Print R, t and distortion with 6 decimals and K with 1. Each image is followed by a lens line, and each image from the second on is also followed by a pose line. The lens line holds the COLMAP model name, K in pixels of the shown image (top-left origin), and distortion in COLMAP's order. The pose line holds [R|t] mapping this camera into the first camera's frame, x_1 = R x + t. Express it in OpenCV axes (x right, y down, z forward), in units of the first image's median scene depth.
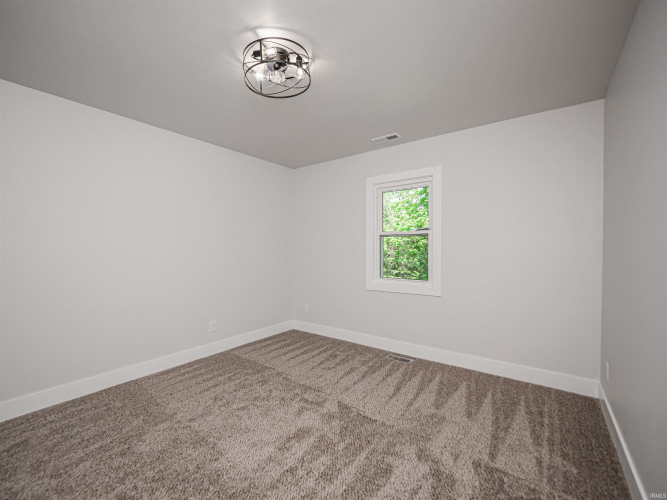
lens RADIAL K [[288.9, 0, 330.6], [0, 288.9, 248.7], [0, 0, 1]] dist [0.000422, -0.000263]
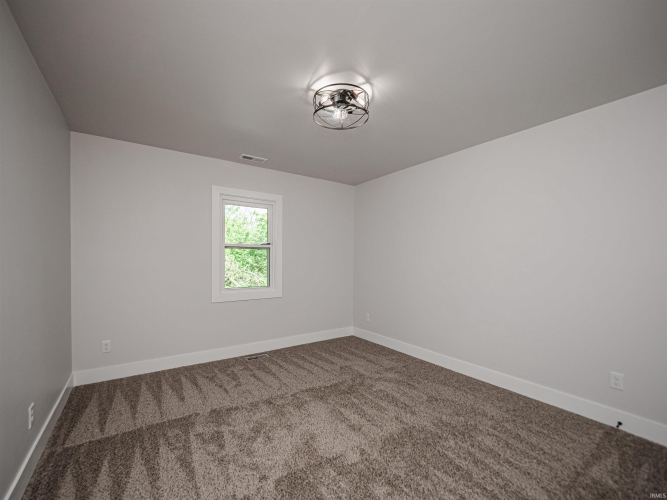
lens RADIAL K [[288.9, 0, 330.1], [0, 288.9, 256.4], [0, 0, 1]] dist [0.000422, -0.000263]
pose [[0.317168, 0.017655, 0.948205, -0.790715], [-0.006849, 0.999843, -0.016326, 0.003577], [-0.948345, -0.001316, 0.317239, 0.392233]]
